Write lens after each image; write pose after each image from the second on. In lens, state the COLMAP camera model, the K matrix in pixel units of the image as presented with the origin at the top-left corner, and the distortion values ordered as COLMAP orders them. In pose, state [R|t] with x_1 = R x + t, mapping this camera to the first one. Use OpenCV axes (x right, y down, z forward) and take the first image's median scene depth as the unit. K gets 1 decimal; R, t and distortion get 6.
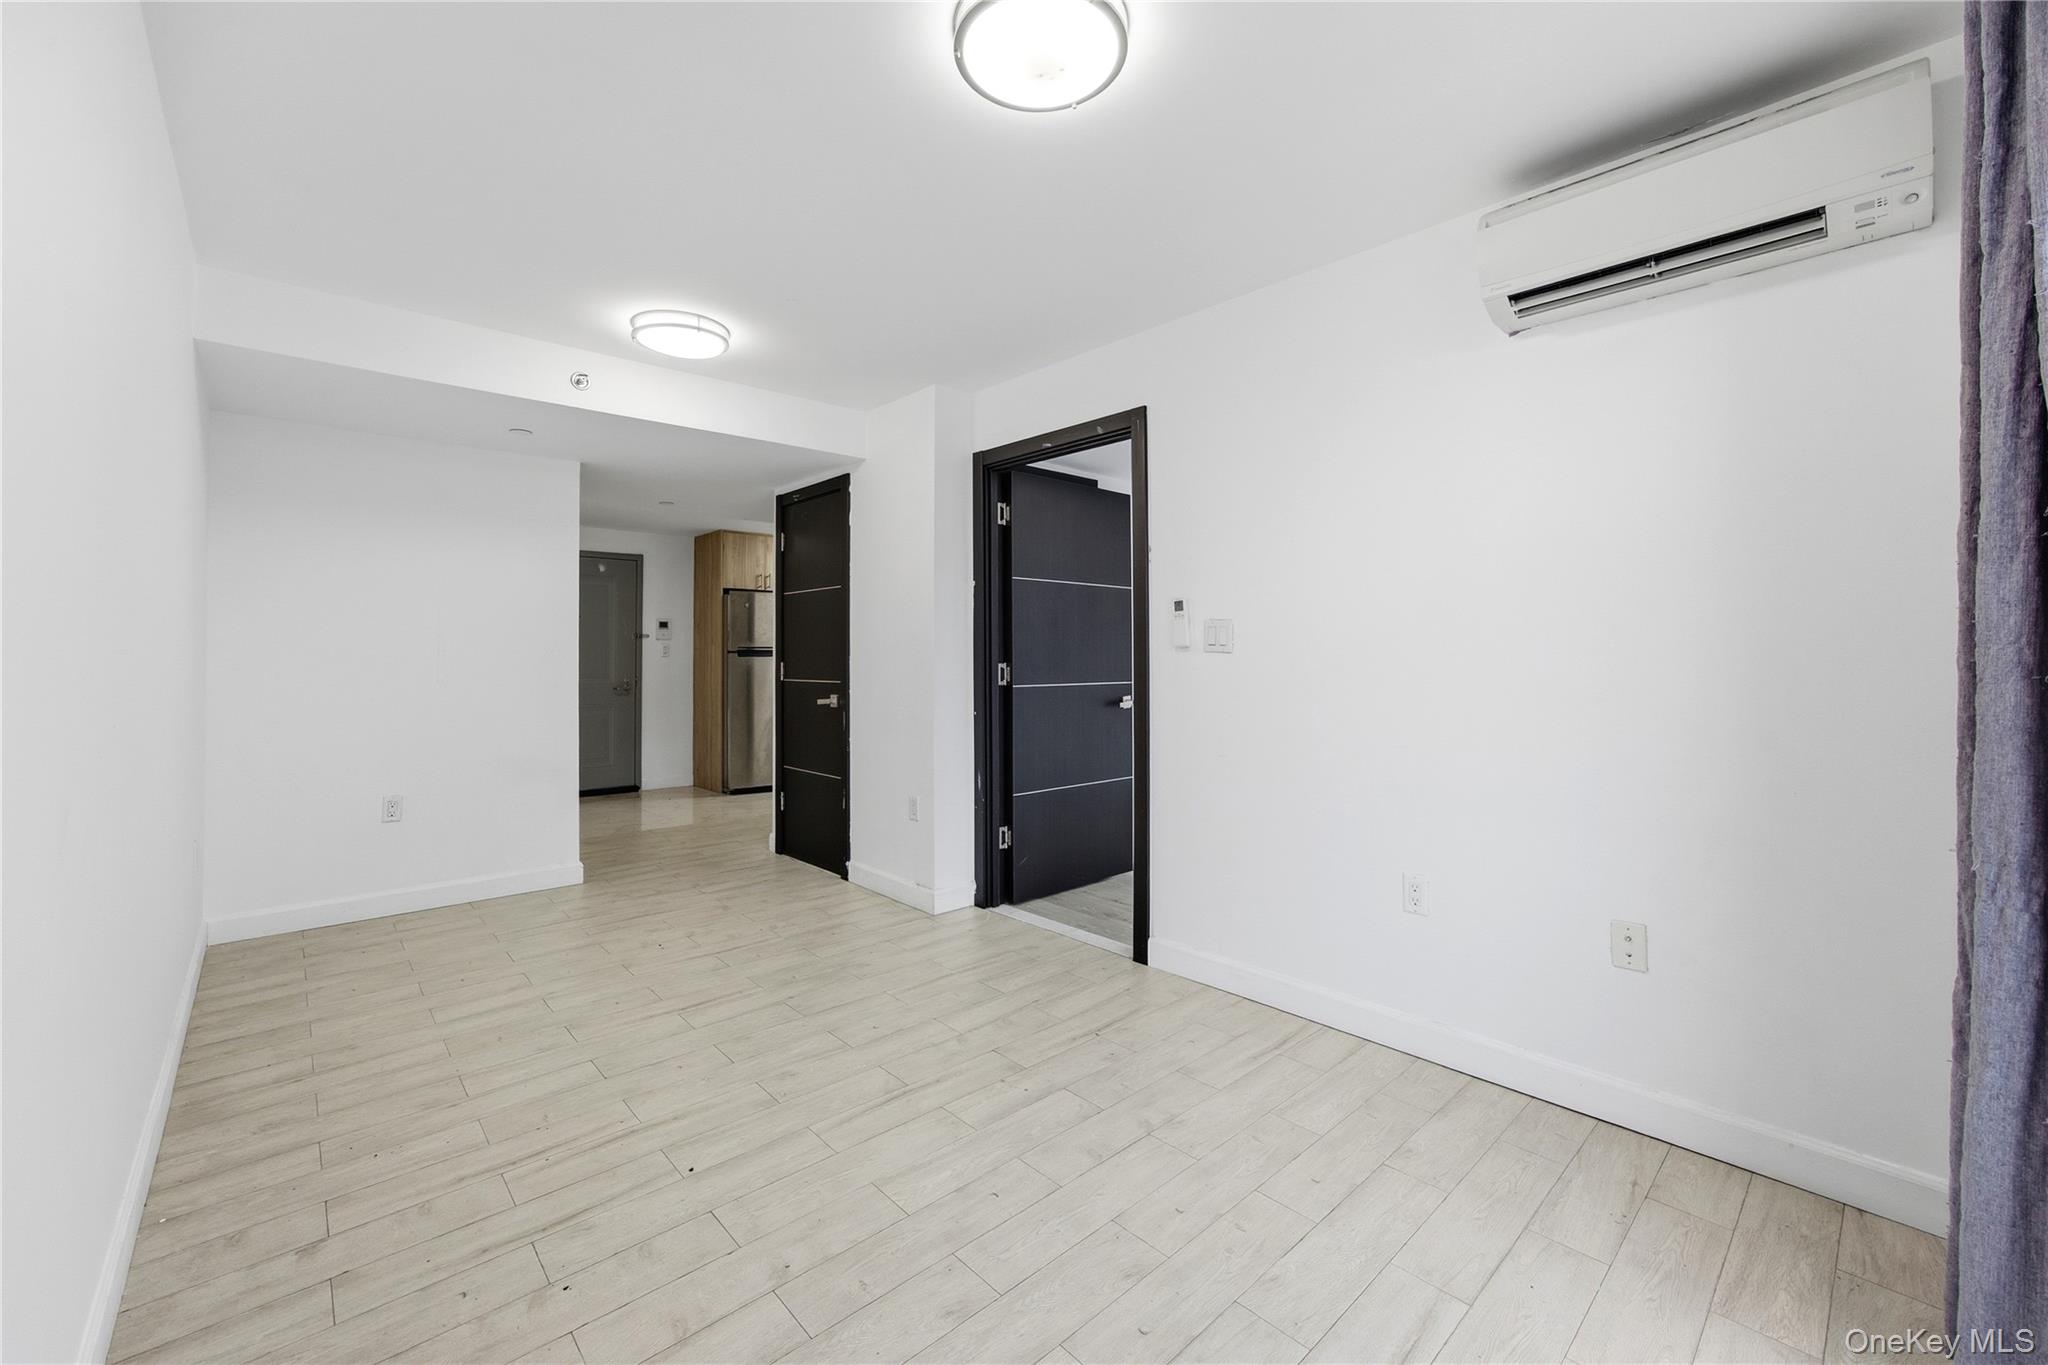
lens RADIAL K [[806.8, 0, 1011.5], [0, 806.8, 668.3], [0, 0, 1]] dist [-0.006962, 0.002439]
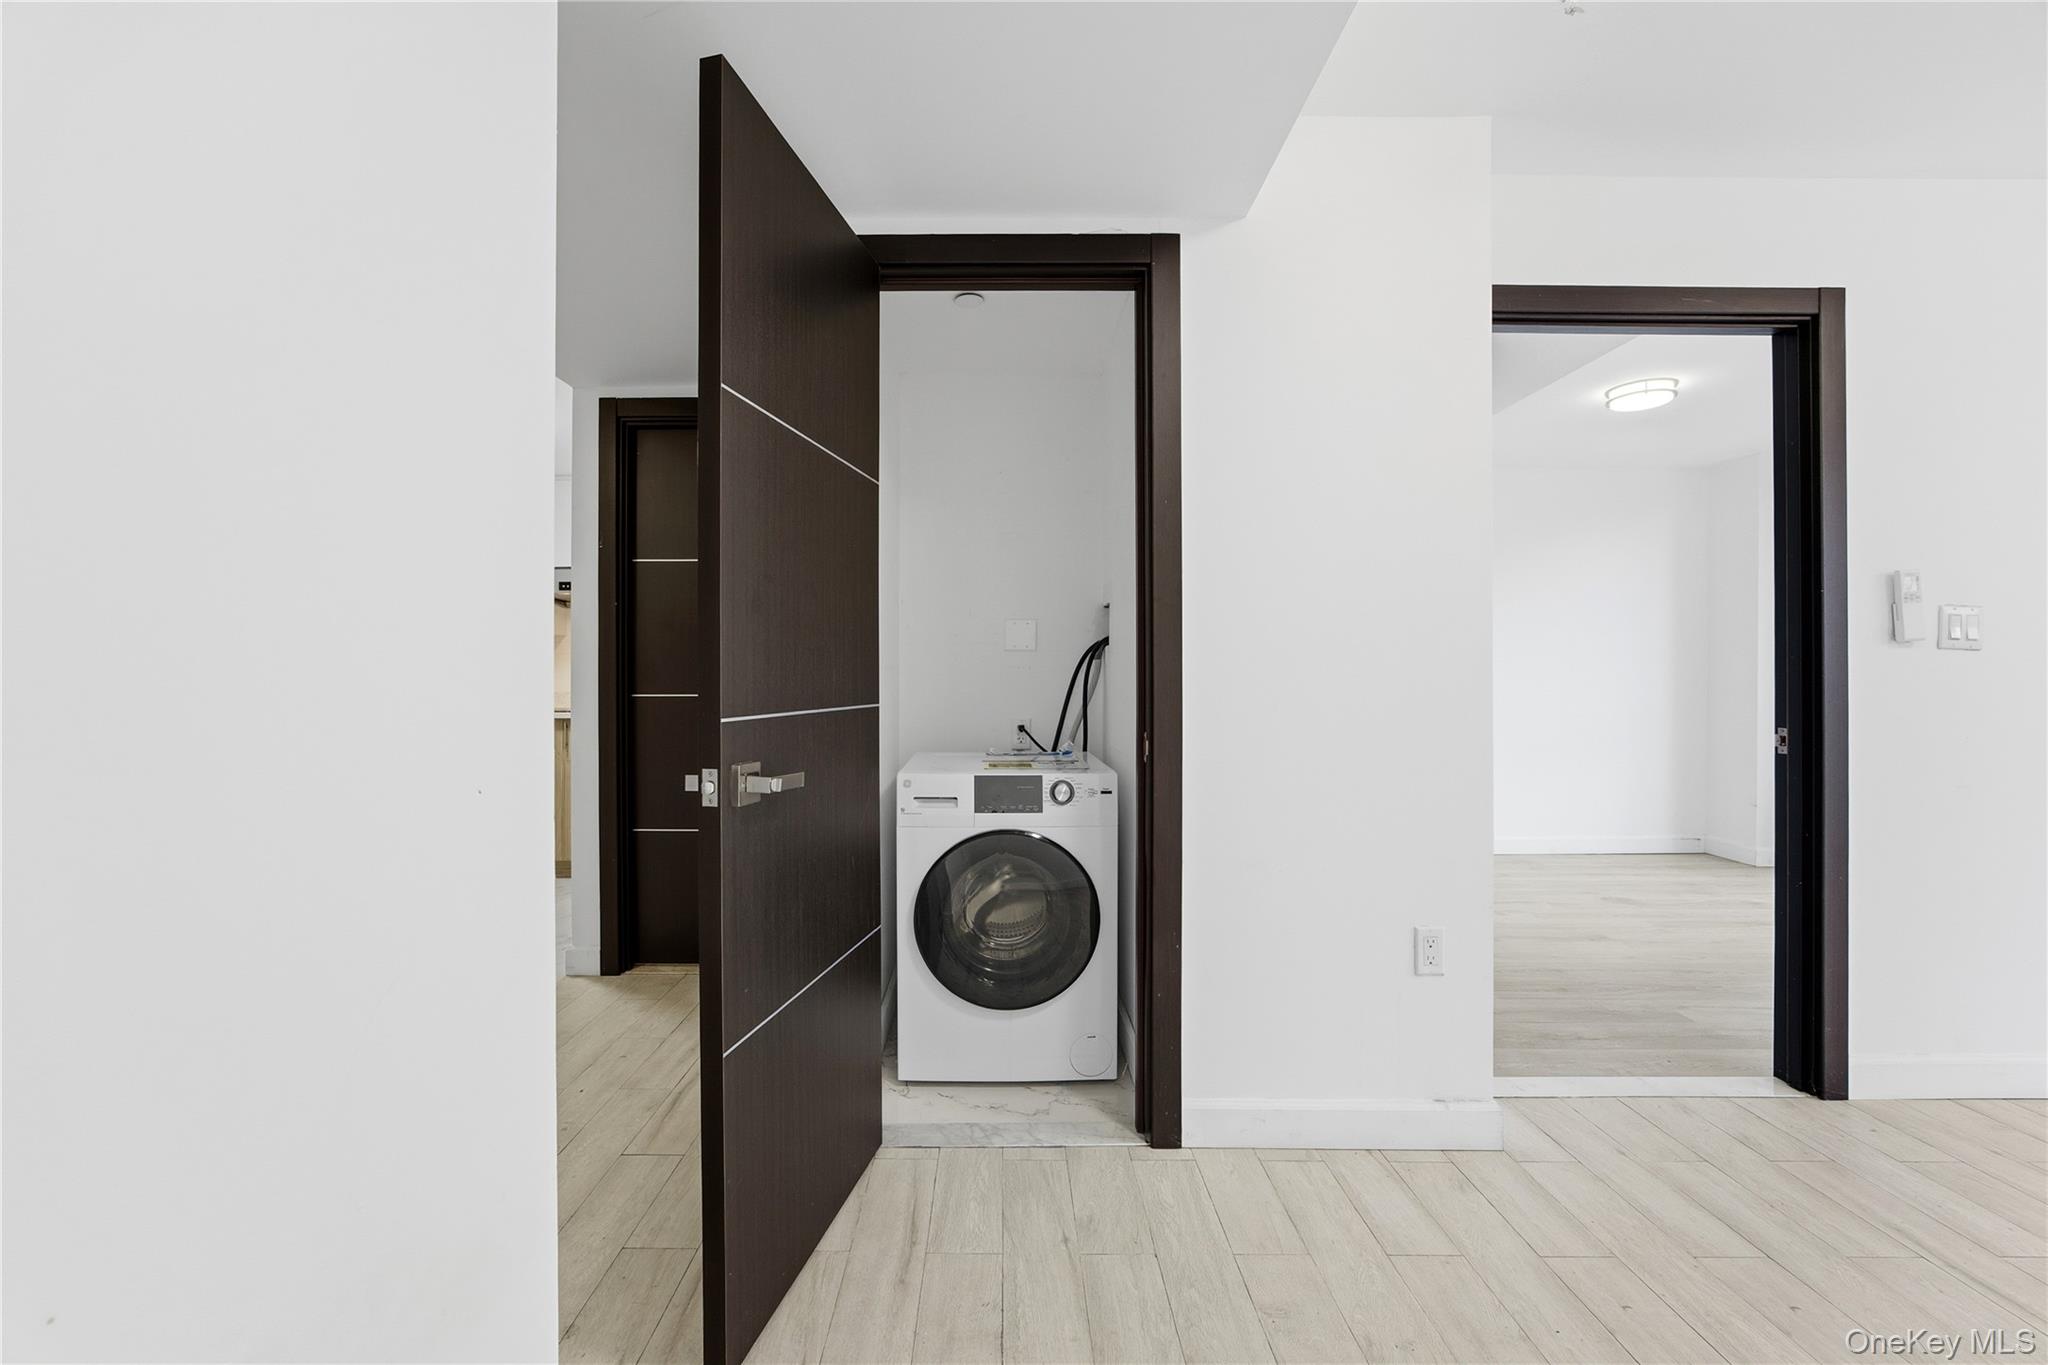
lens RADIAL K [[806.8, 0, 1014.0], [0, 806.8, 689.1], [0, 0, 1]] dist [-0.006962, 0.002439]
pose [[0.661610, -0.003877, 0.749838, -1.040326], [-0.007533, 0.999902, 0.011817, 0.017047], [-0.749811, -0.013467, 0.661515, 1.378642]]
